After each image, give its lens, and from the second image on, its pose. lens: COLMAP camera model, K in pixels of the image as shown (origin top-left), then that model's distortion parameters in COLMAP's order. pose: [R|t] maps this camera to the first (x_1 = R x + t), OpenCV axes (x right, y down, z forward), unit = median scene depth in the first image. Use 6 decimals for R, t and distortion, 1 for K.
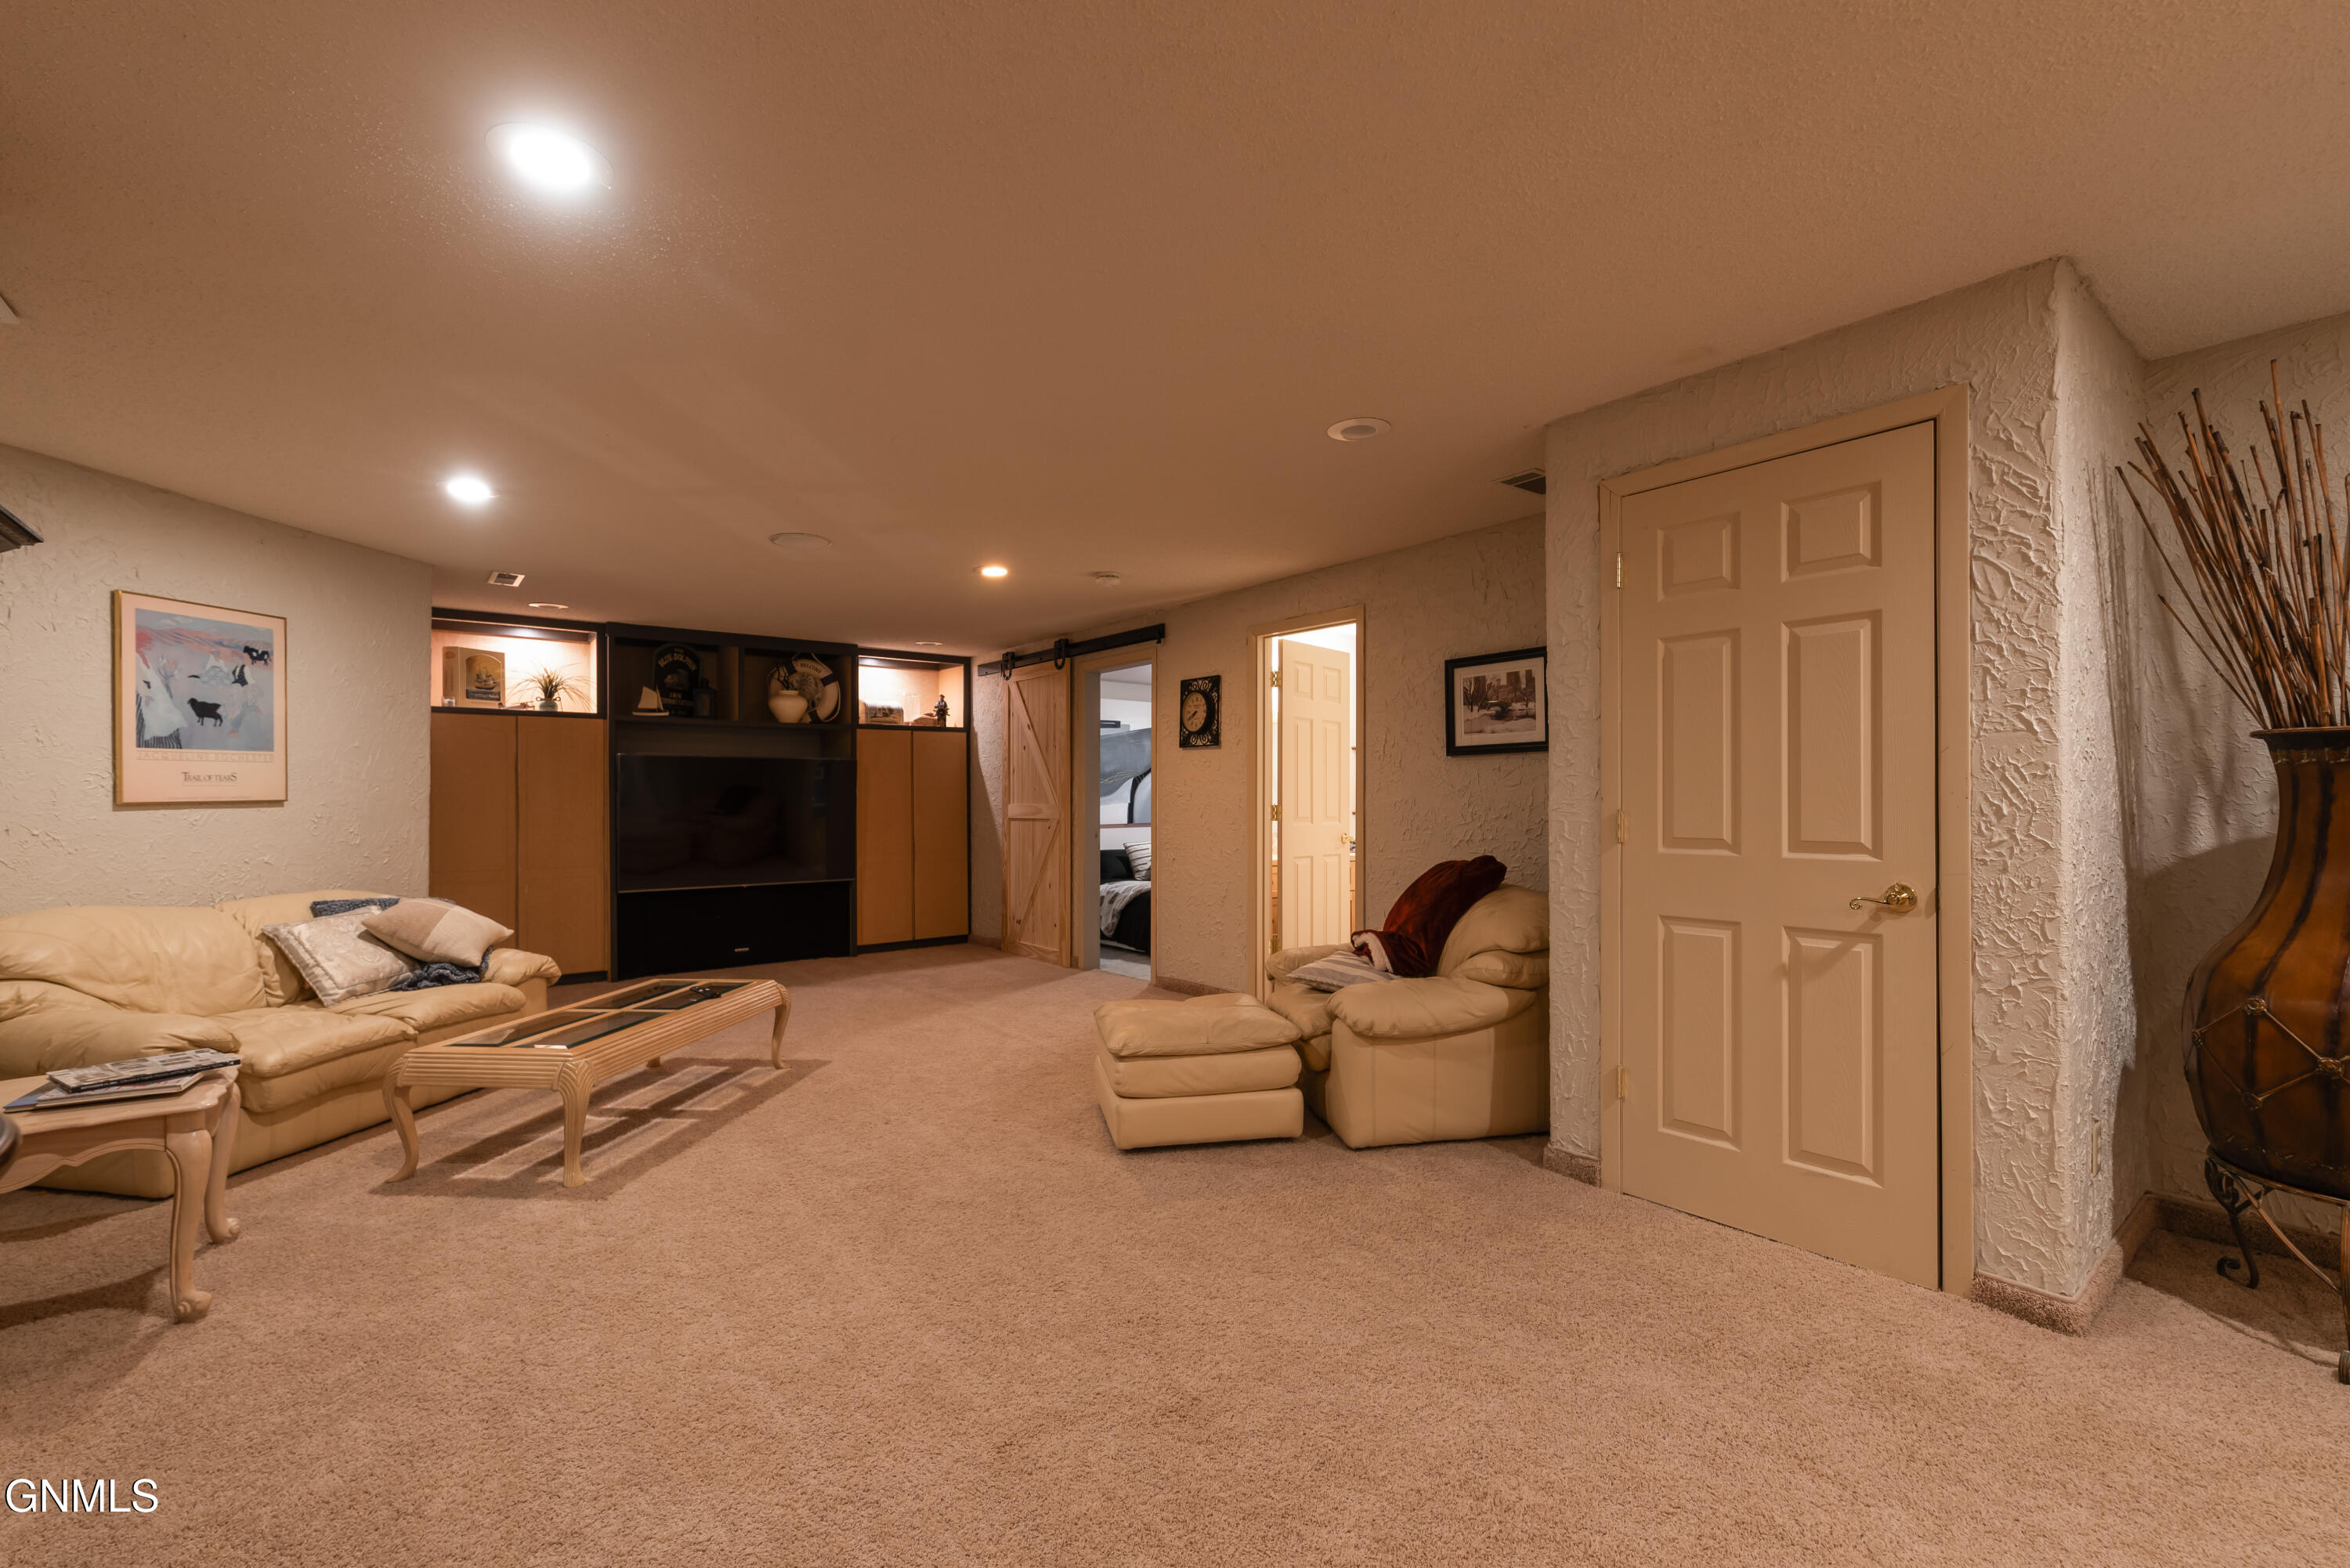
lens RADIAL K [[1014.4, 0, 1167.9], [0, 1014.4, 793.8], [0, 0, 1]] dist [0.000220, -0.000376]
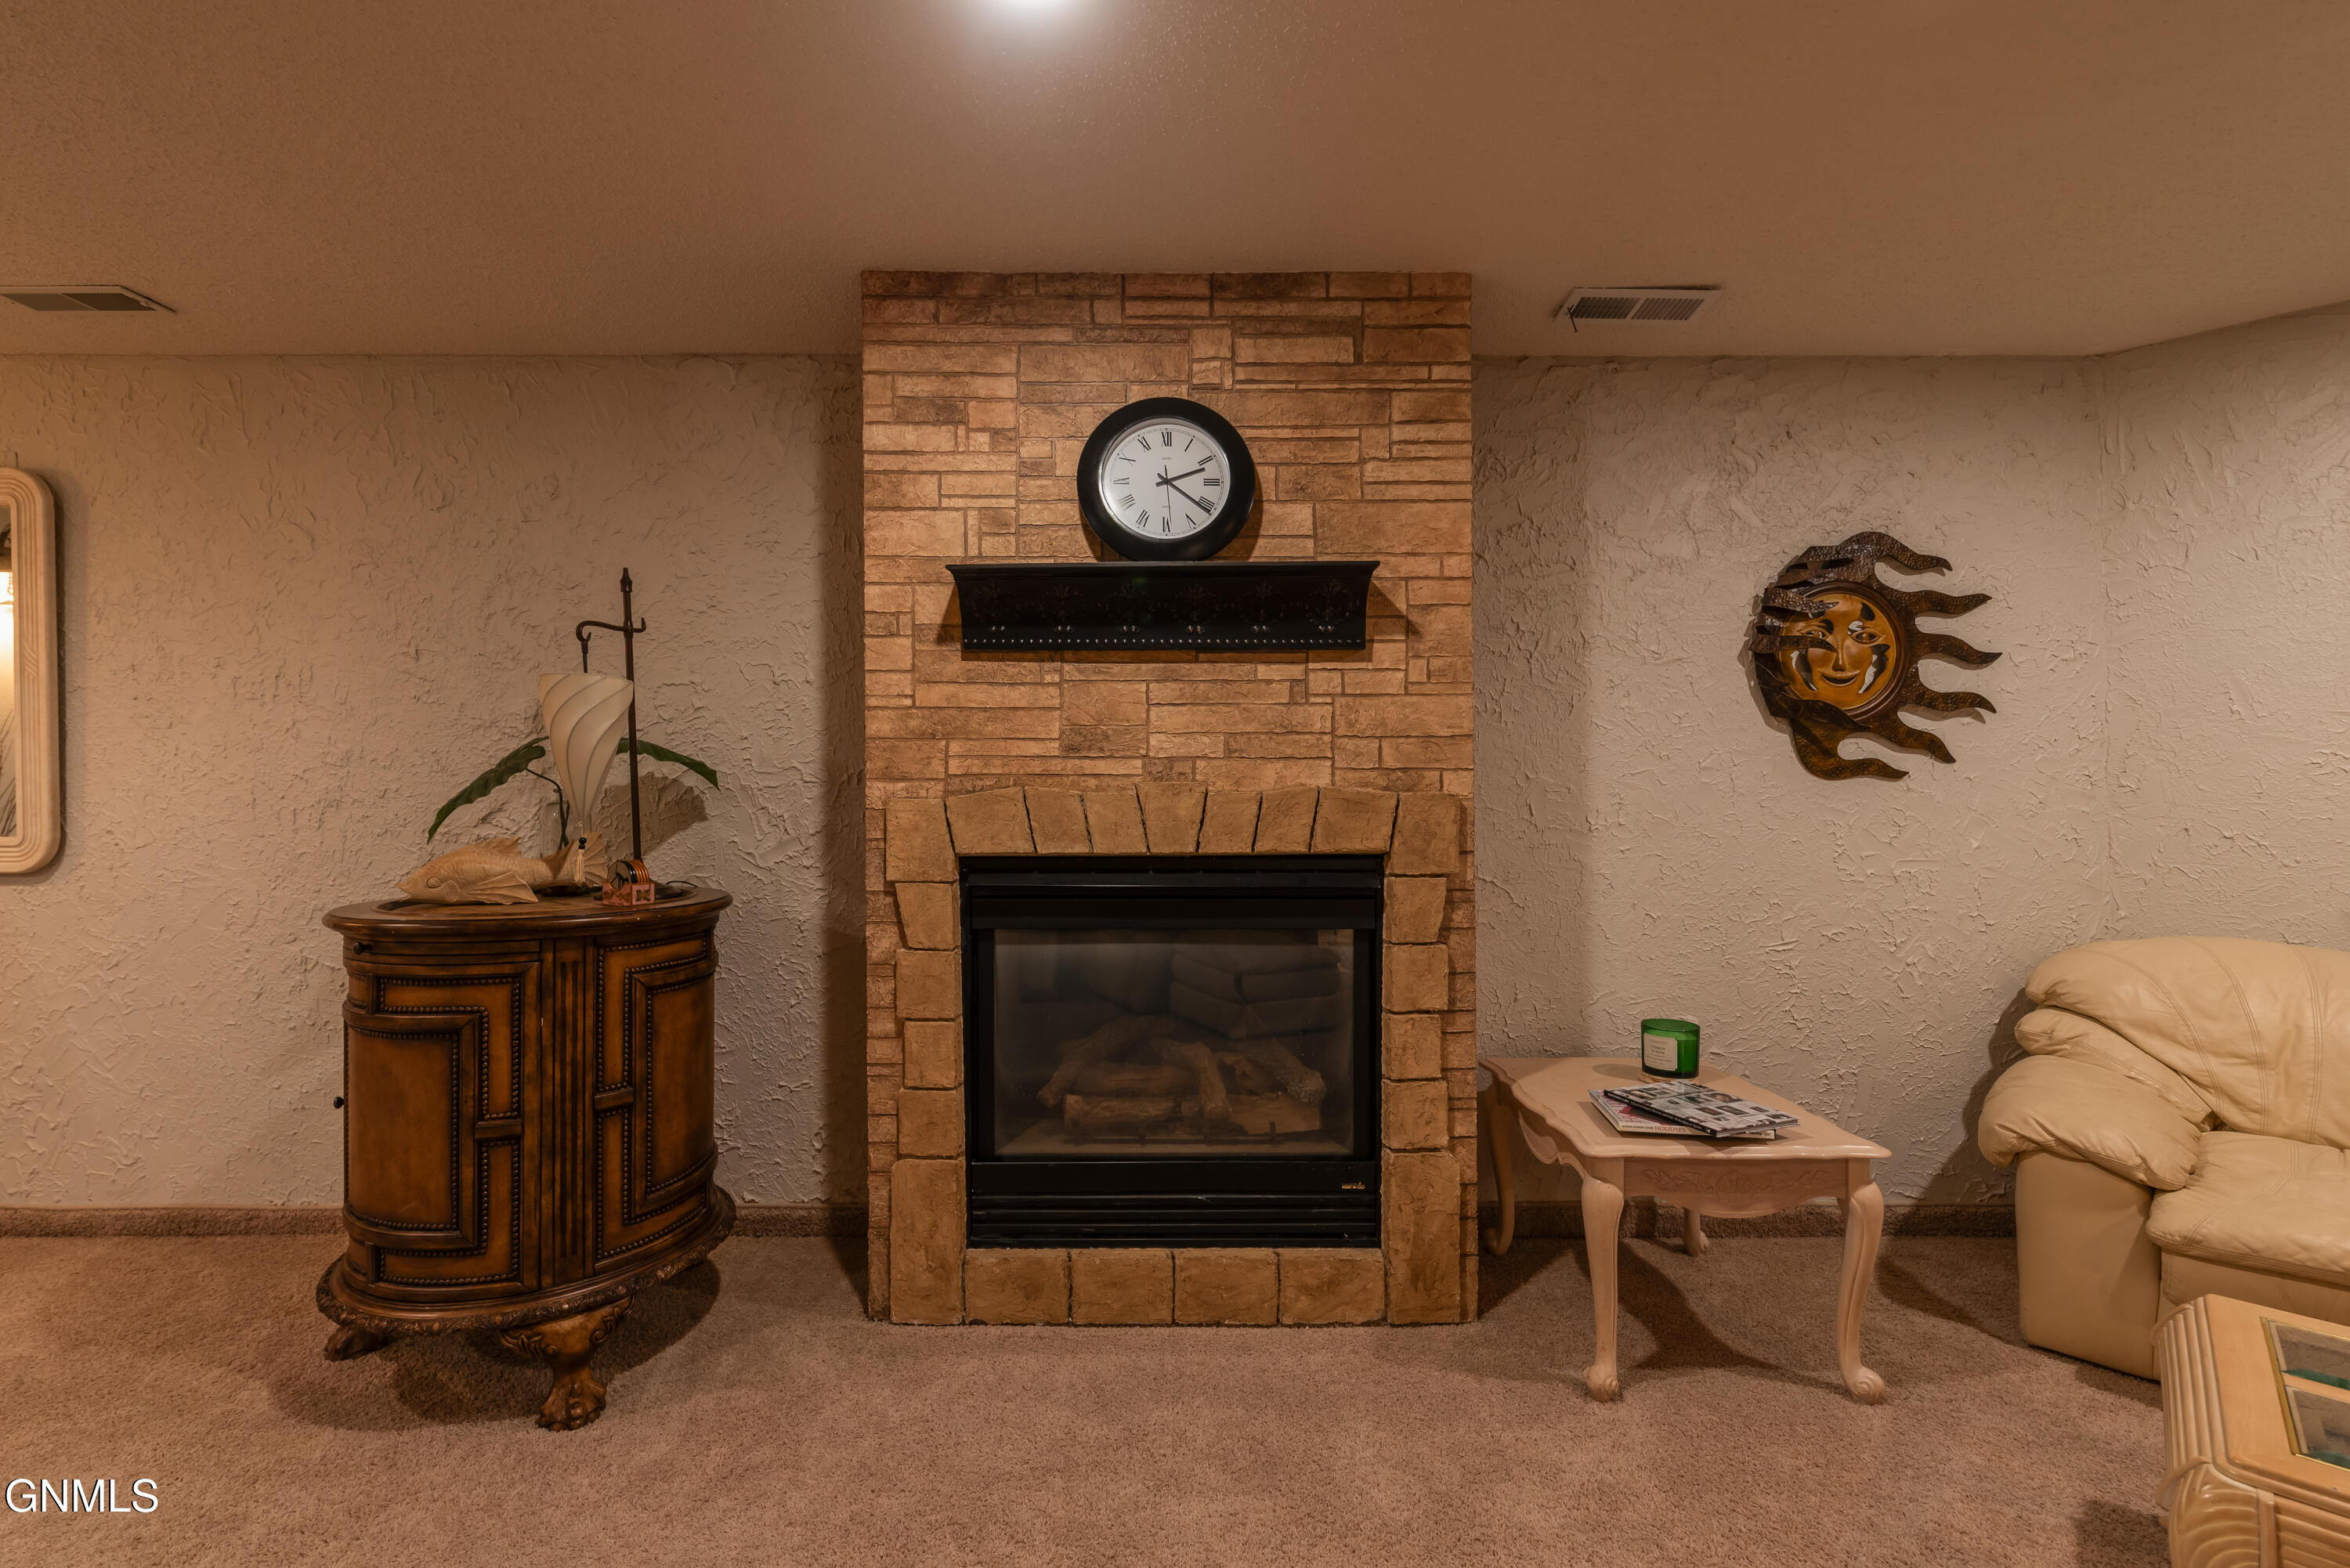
lens RADIAL K [[1014.4, 0, 1192.5], [0, 1014.4, 795.5], [0, 0, 1]] dist [0.000220, -0.000376]
pose [[-0.623545, 0.003316, -0.781781, -0.023973], [0.007635, 0.999969, -0.001848, 0.002339], [0.781750, -0.007121, -0.623551, 0.430623]]
